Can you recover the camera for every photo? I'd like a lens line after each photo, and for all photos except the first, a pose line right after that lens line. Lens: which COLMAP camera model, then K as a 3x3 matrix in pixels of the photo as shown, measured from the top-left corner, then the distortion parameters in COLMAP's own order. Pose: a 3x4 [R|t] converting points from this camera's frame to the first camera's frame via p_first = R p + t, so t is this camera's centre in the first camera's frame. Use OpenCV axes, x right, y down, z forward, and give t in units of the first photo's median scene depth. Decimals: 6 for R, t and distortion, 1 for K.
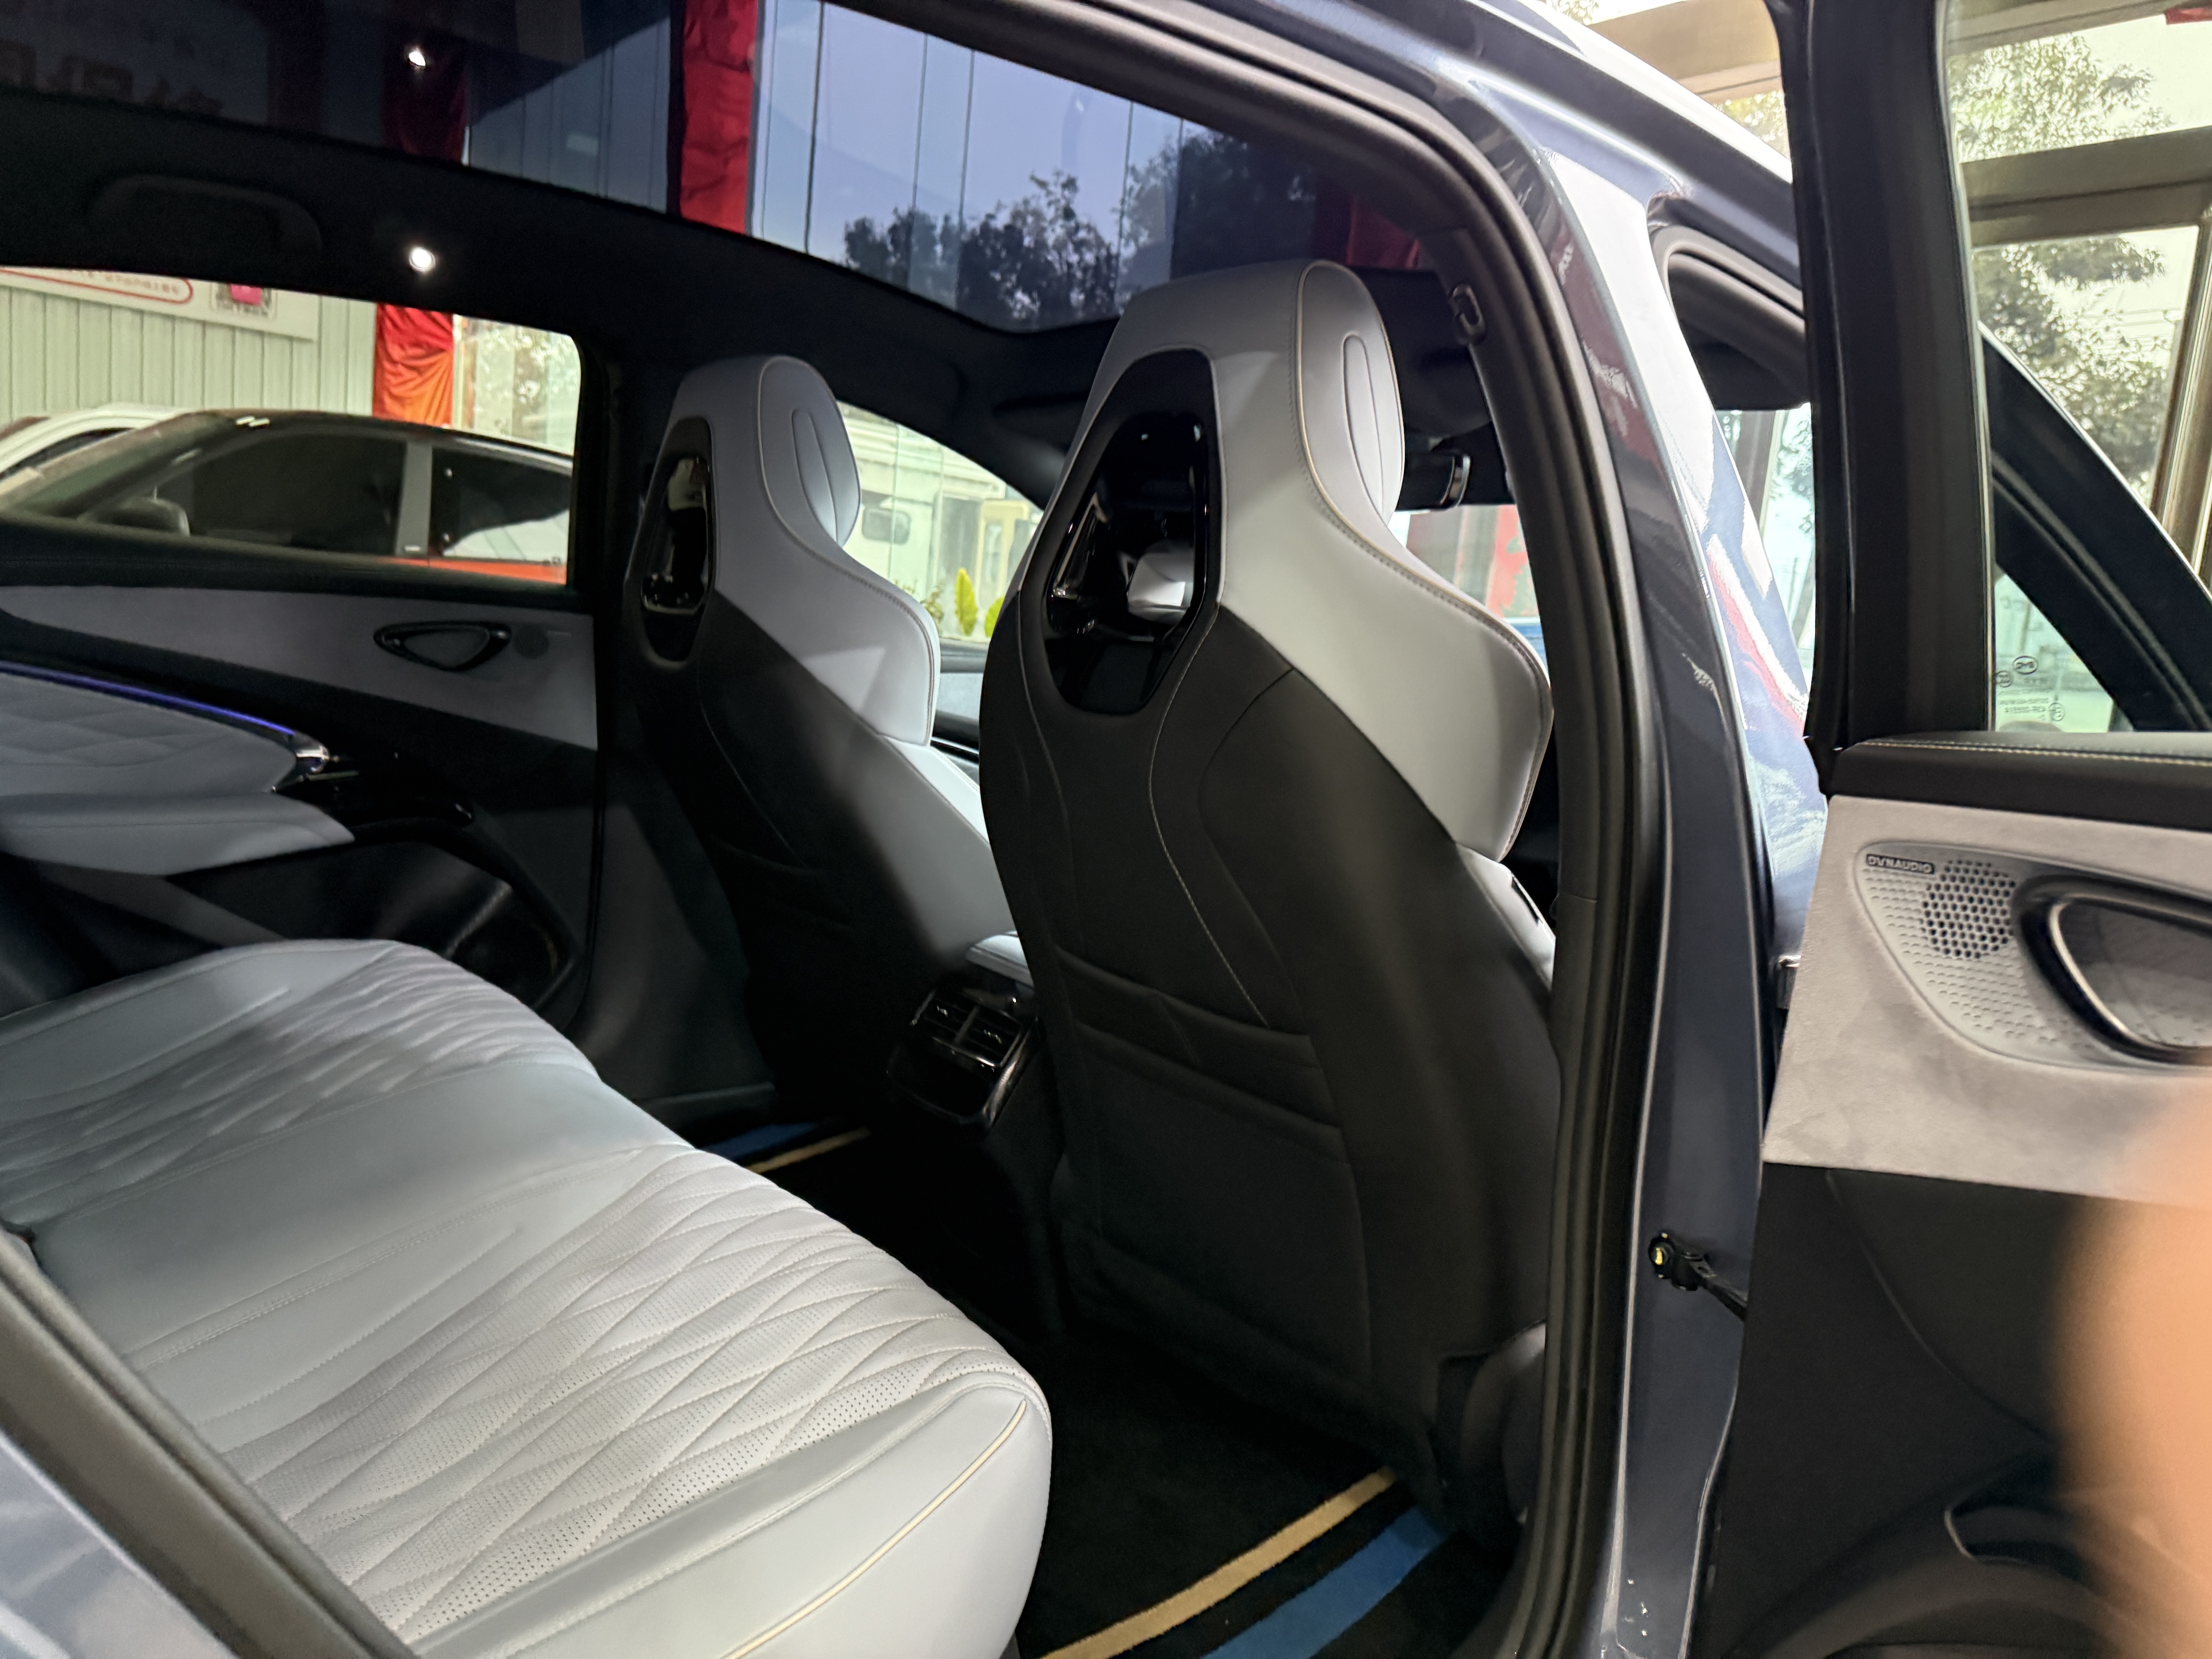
lens RADIAL K [[1558.1, 0, 1098.6], [0, 1558.1, 814.0], [0, 0, 1]] dist [0.148194, -0.298062]
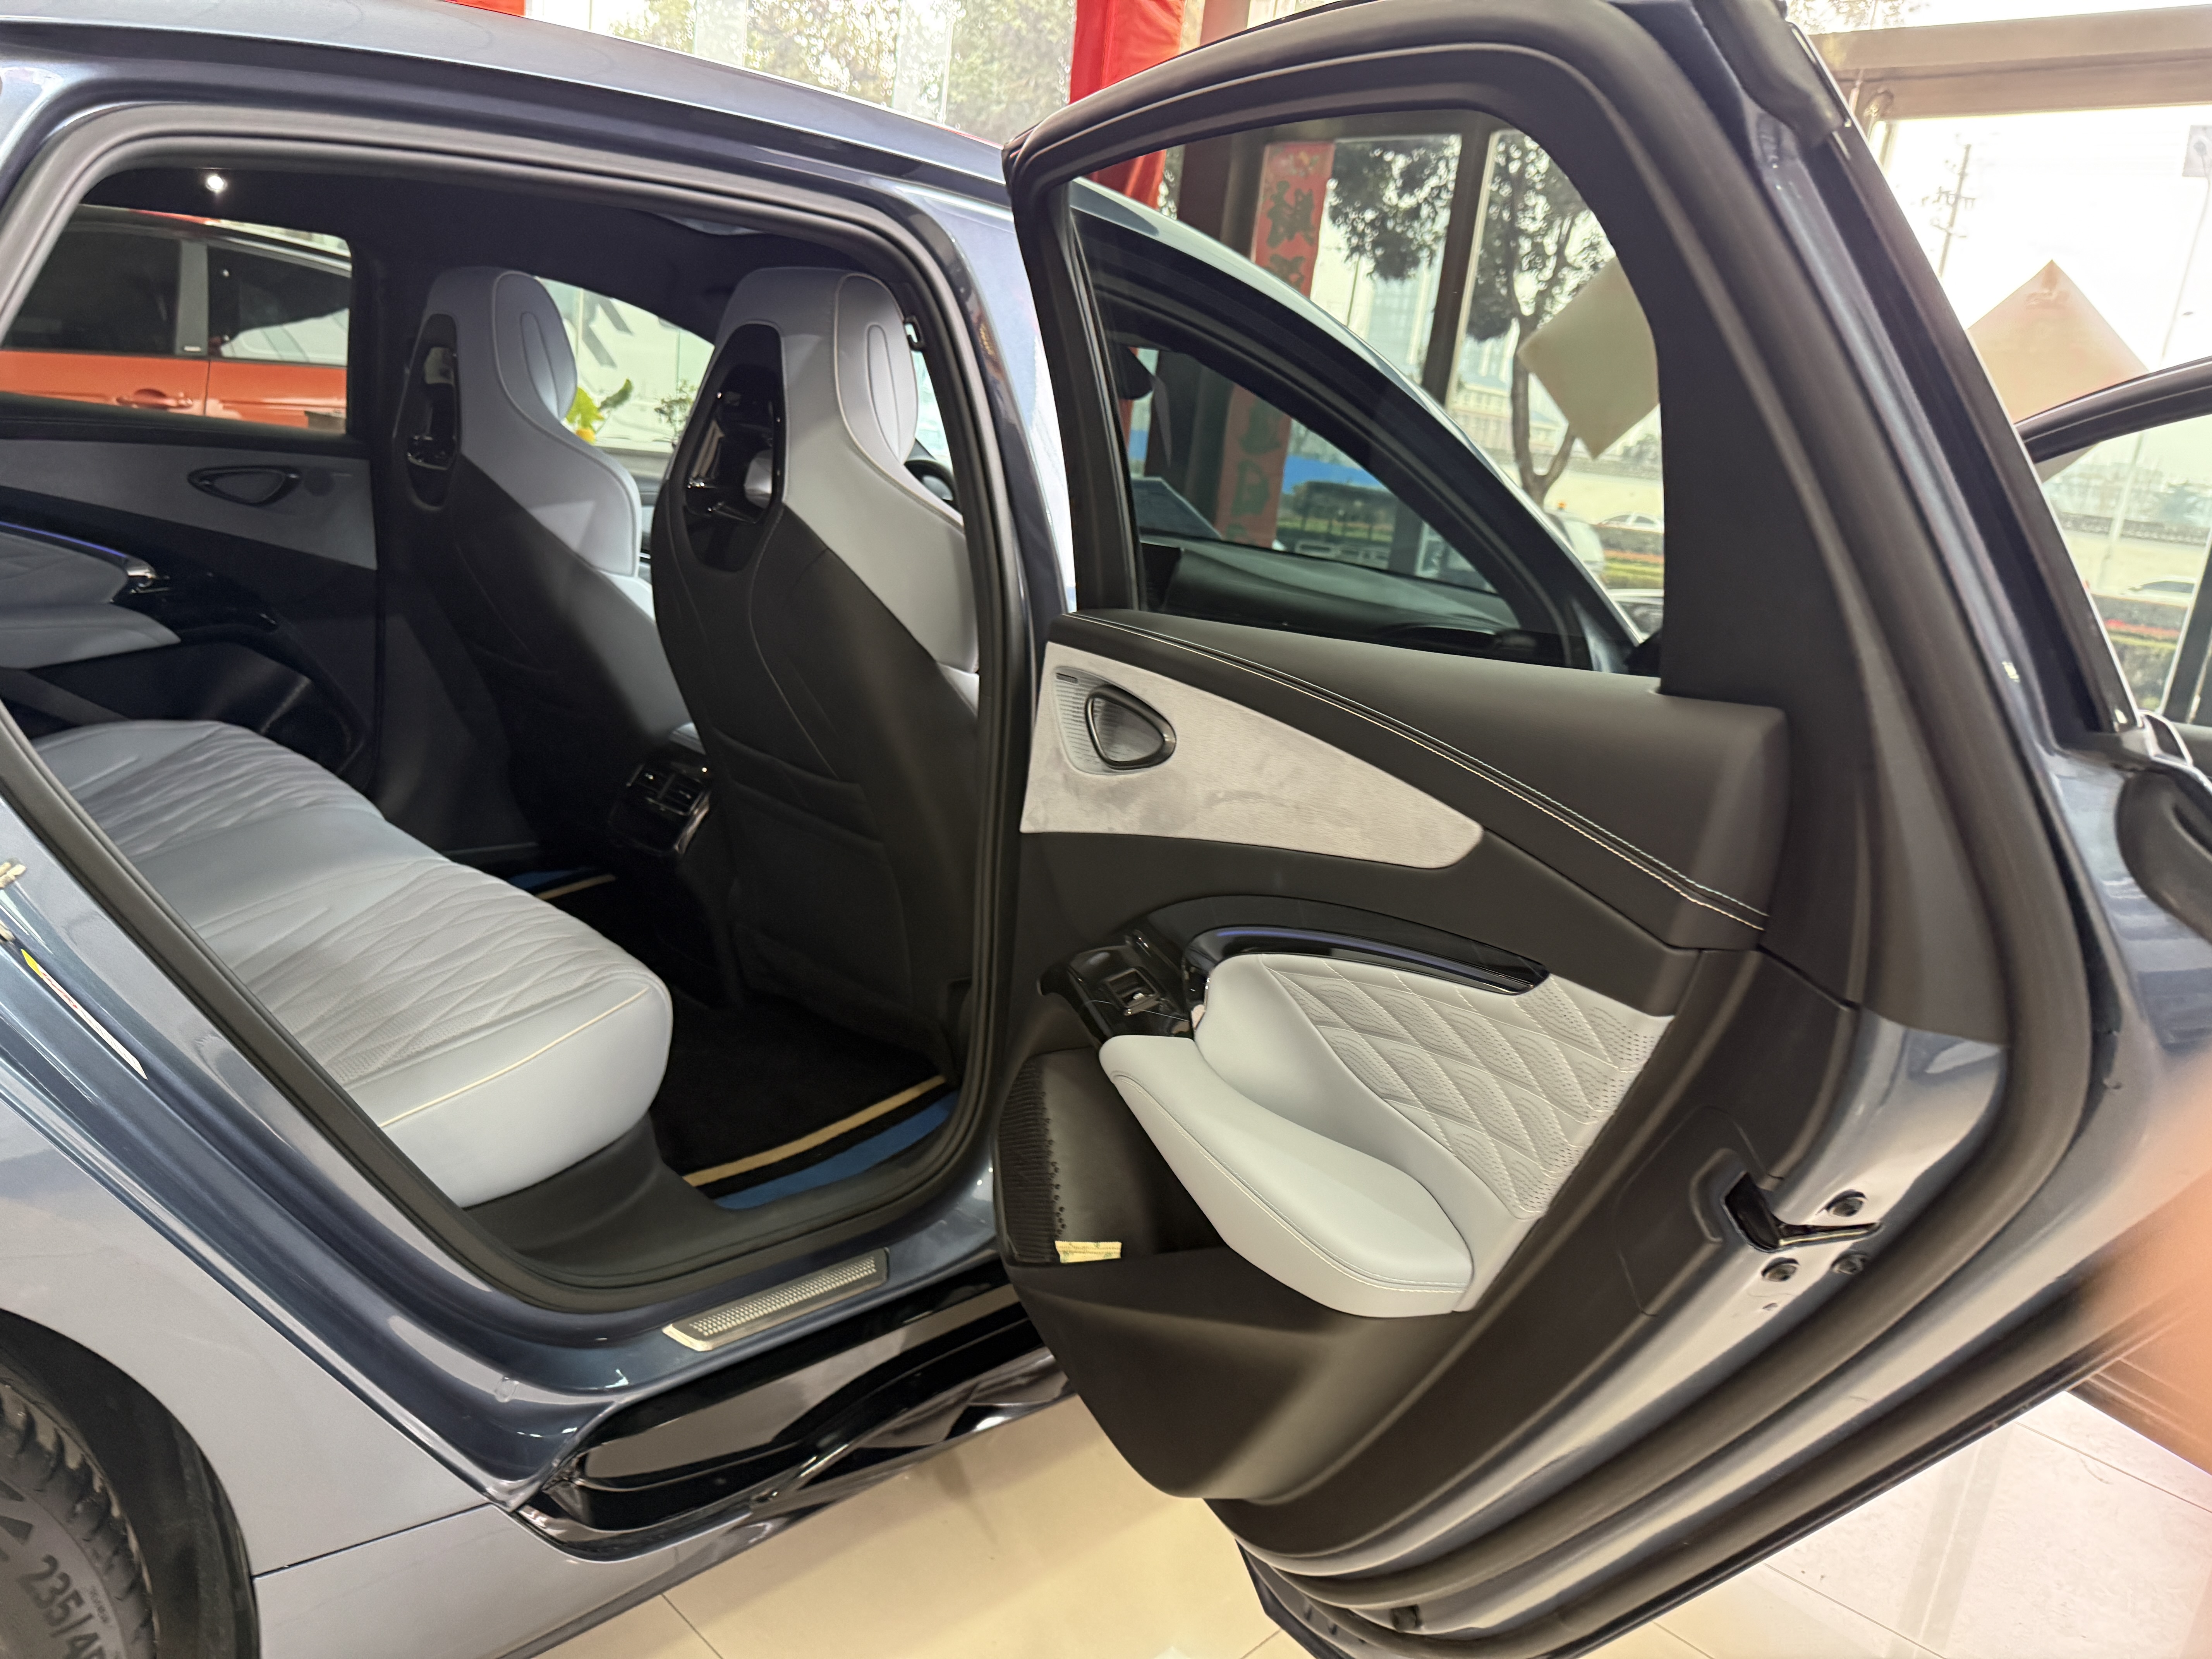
lens RADIAL K [[1599.0, 0, 1099.9], [0, 1599.0, 795.7], [0, 0, 1]] dist [0.008322, -0.002342]
pose [[0.994454, -0.000977, 0.105169, 0.132215], [-0.011434, 0.993025, 0.117346, -0.021143], [-0.104550, -0.117898, 0.987507, -0.372086]]
